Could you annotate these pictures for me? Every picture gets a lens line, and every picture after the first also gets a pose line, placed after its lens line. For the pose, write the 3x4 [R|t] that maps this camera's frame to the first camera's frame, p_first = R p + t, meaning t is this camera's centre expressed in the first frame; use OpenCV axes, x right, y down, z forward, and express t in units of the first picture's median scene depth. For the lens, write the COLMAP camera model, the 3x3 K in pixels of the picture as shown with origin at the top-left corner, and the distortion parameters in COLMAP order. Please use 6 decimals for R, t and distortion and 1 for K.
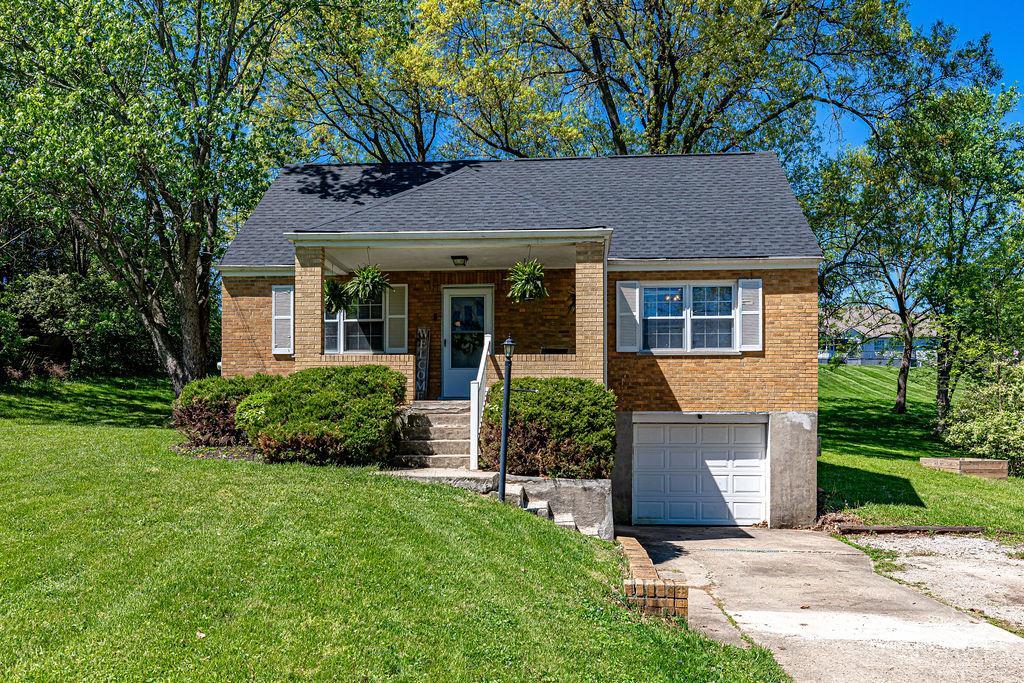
lens RADIAL K [[801.3, 0, 513.4], [0, 801.3, 414.5], [0, 0, 1]] dist [0.000932, 0.003701]
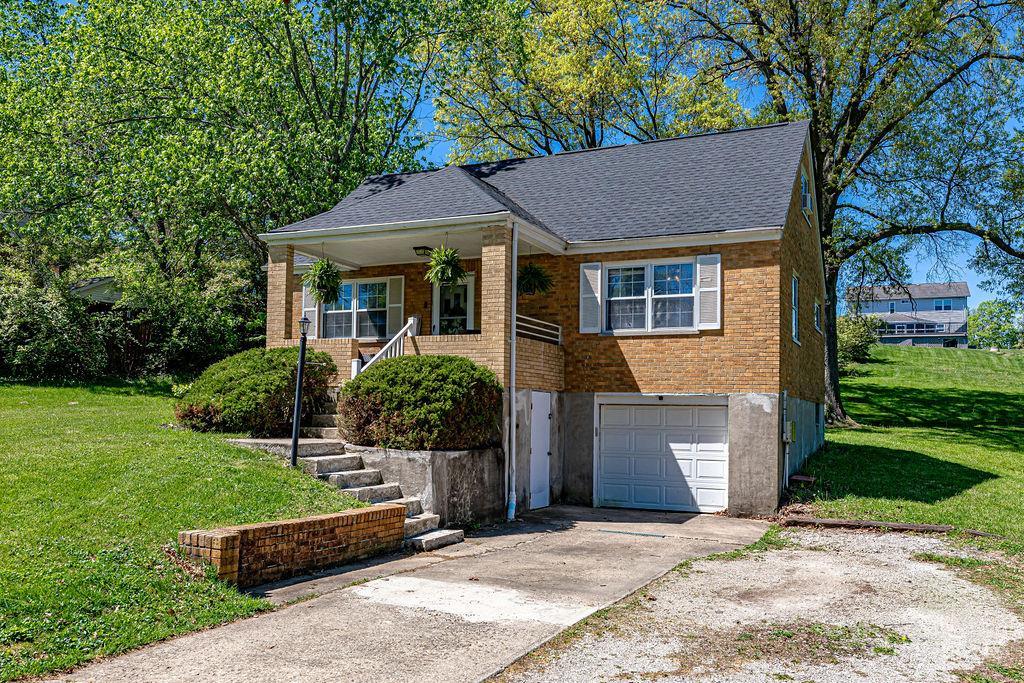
lens RADIAL K [[779.7, 0, 576.2], [0, 779.7, 379.4], [0, 0, 1]] dist [0.010042, 0.002230]
pose [[0.951388, -0.001799, -0.307989, 0.428971], [-0.010555, 0.999205, -0.038444, 0.017783], [0.307813, 0.039826, 0.950613, 0.068053]]
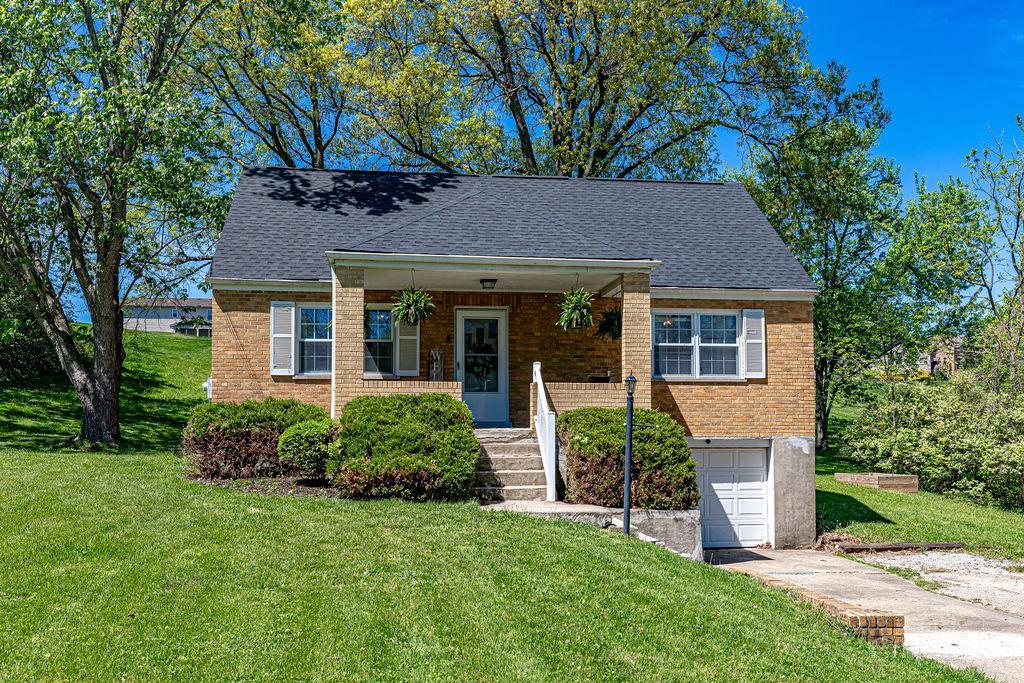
lens RADIAL K [[857.4, 0, 509.3], [0, 857.4, 387.8], [0, 0, 1]] dist [0.001651, 0.001991]
pose [[0.978596, 0.008345, 0.205620, -0.243081], [-0.000211, 0.999218, -0.039550, -0.022492], [-0.205789, 0.038660, 0.977832, -0.022081]]
